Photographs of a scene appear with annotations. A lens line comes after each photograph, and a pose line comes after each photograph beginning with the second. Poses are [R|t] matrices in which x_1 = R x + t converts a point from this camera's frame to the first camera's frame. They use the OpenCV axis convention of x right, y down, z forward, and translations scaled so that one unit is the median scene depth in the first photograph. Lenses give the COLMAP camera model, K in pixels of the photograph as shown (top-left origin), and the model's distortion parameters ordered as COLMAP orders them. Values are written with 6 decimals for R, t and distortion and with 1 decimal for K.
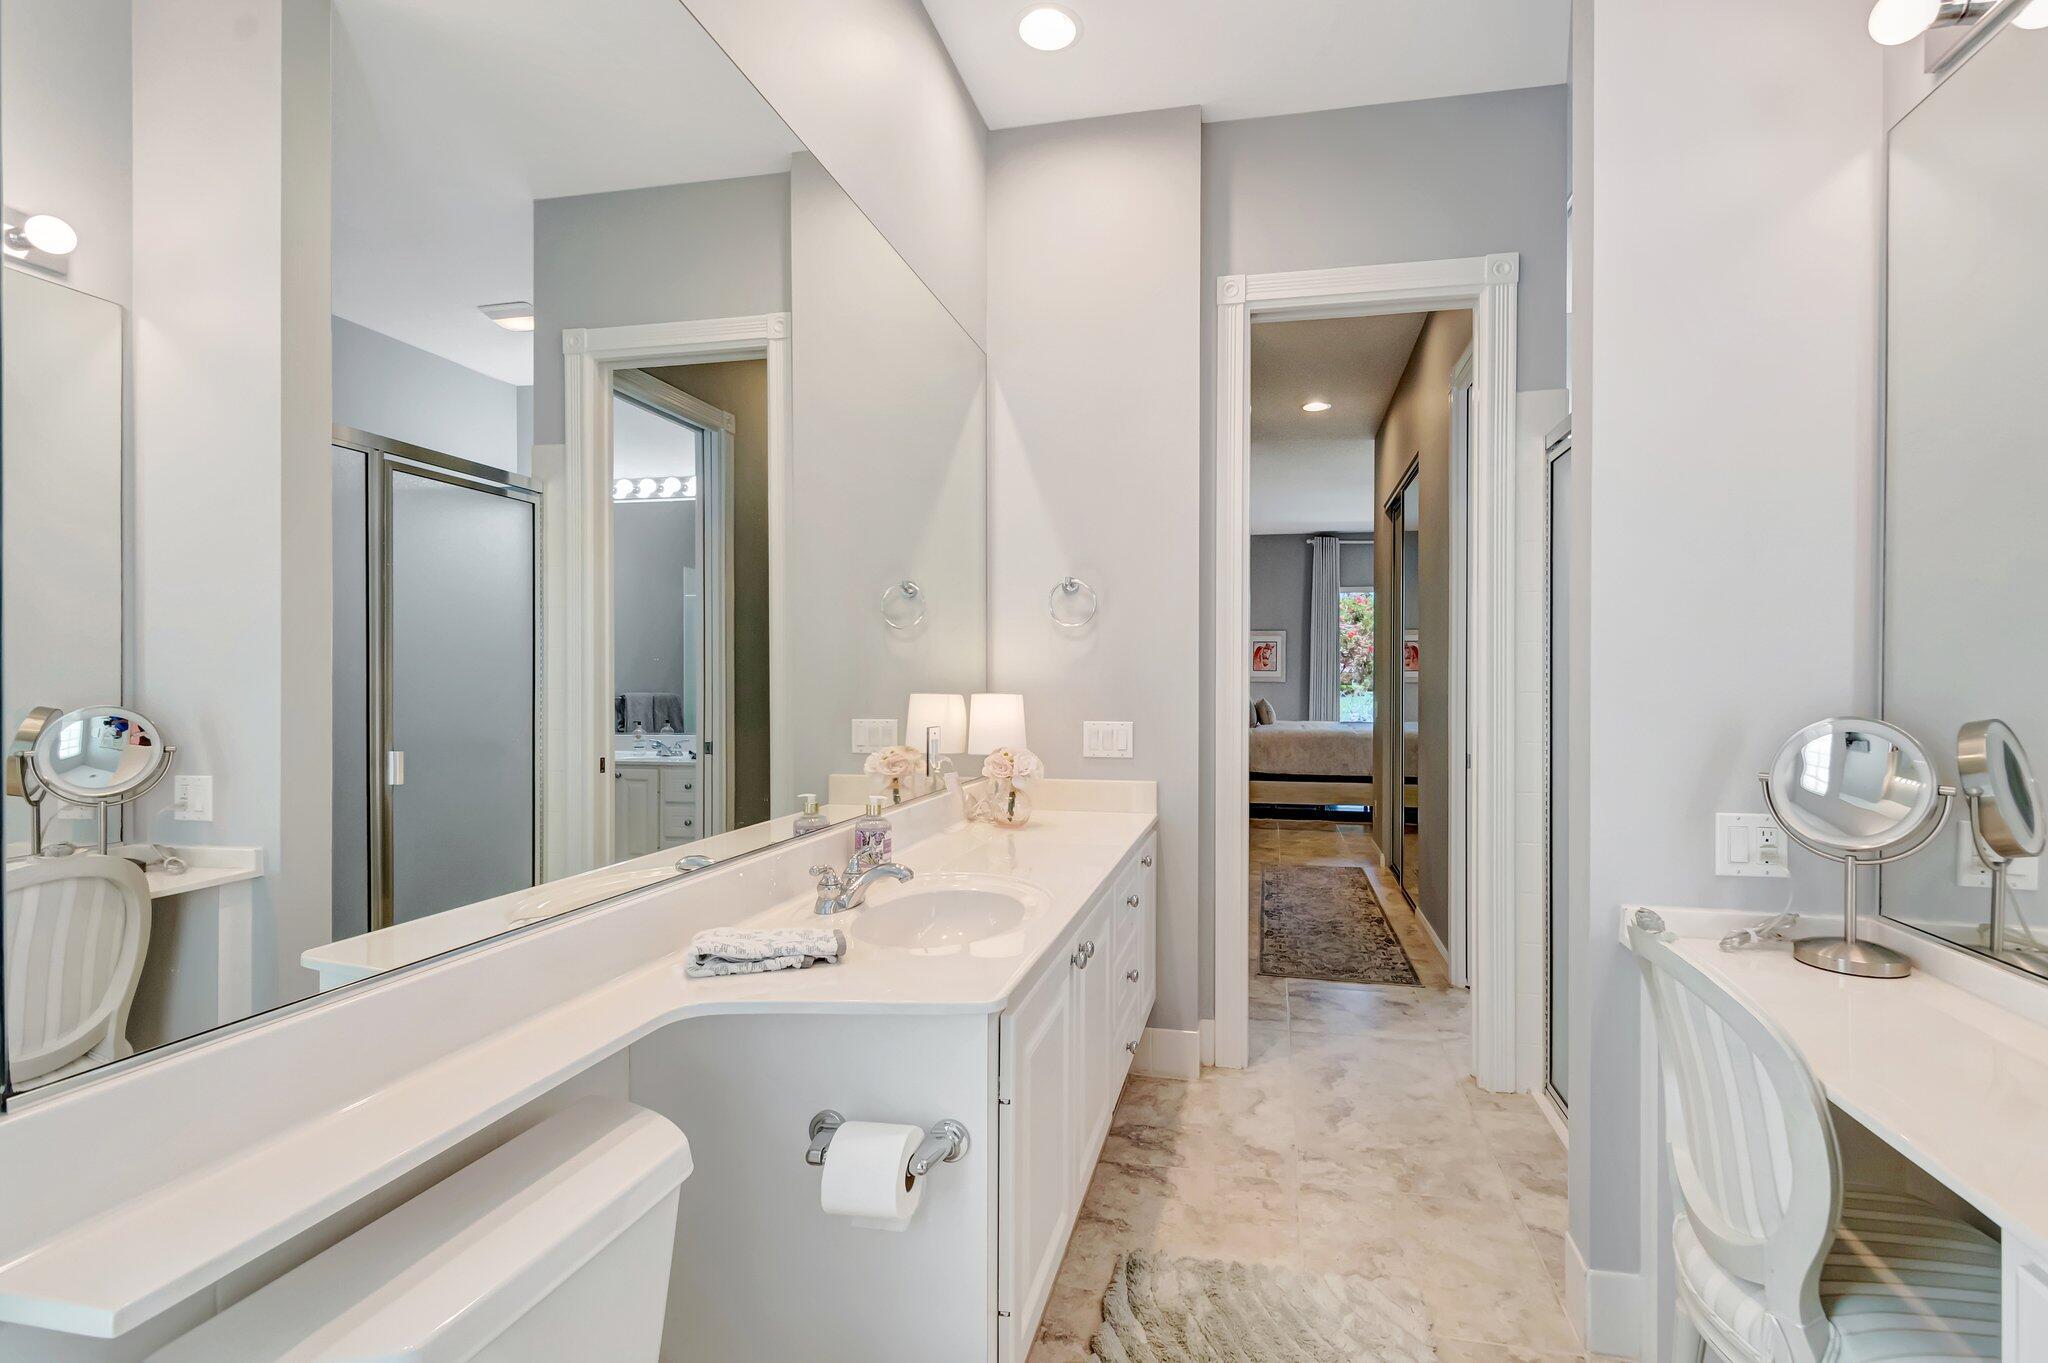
lens RADIAL K [[902.3, 0, 1036.2], [0, 902.3, 687.0], [0, 0, 1]] dist [-0.000211, -0.000418]
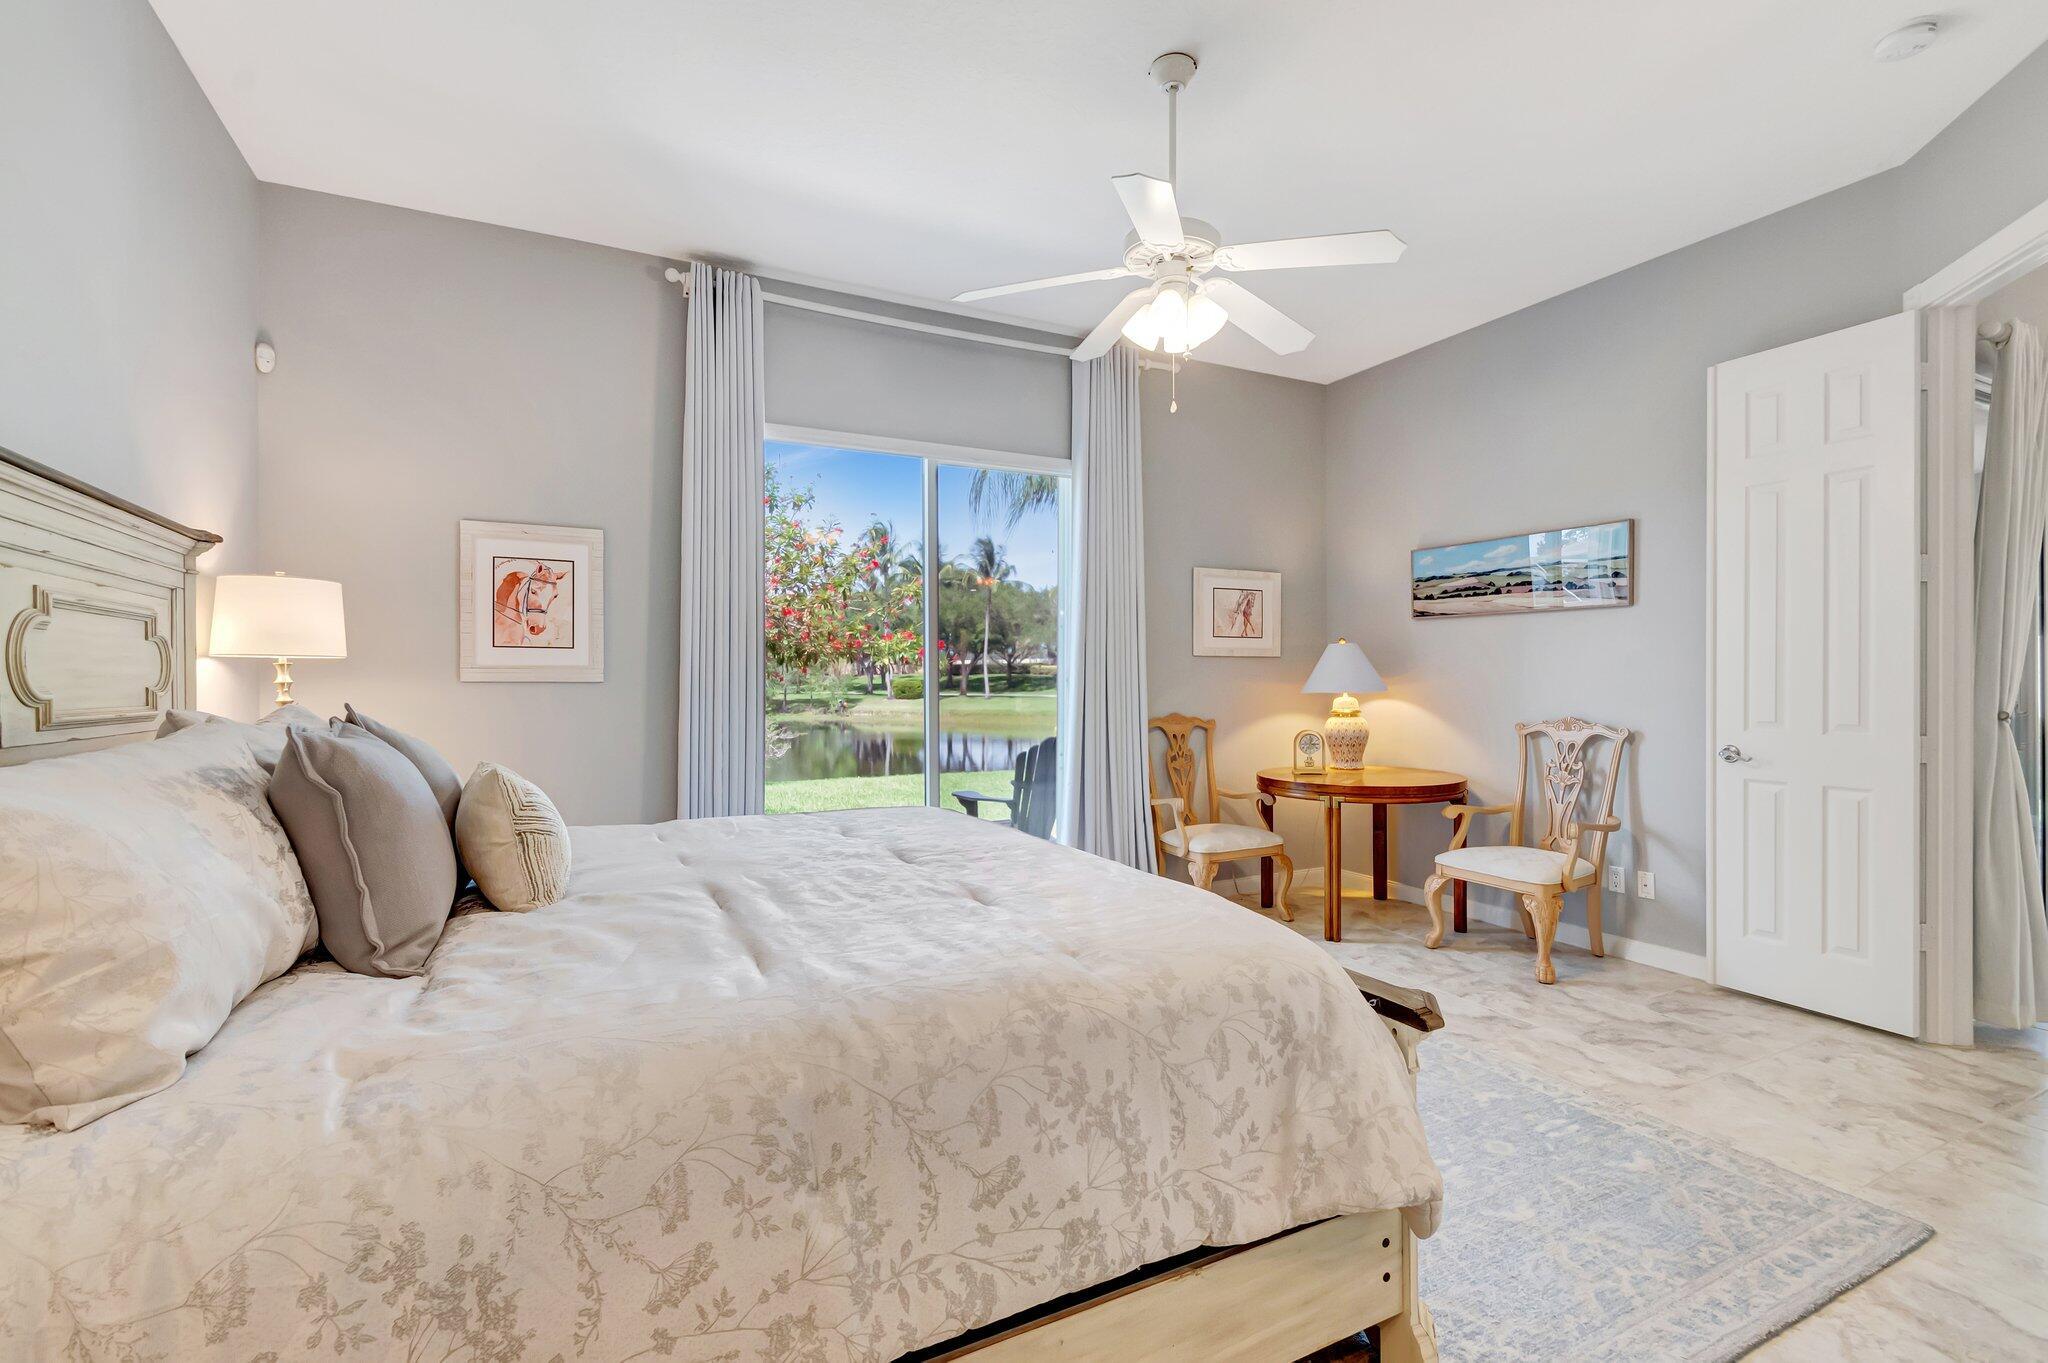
lens RADIAL K [[902.3, 0, 1036.2], [0, 902.3, 687.0], [0, 0, 1]] dist [-0.000211, -0.000418]
pose [[0.740499, -0.003346, 0.672049, 0.172713], [0.004774, 0.999989, -0.000281, -0.003617], [-0.672040, 0.003417, 0.740507, 0.652684]]
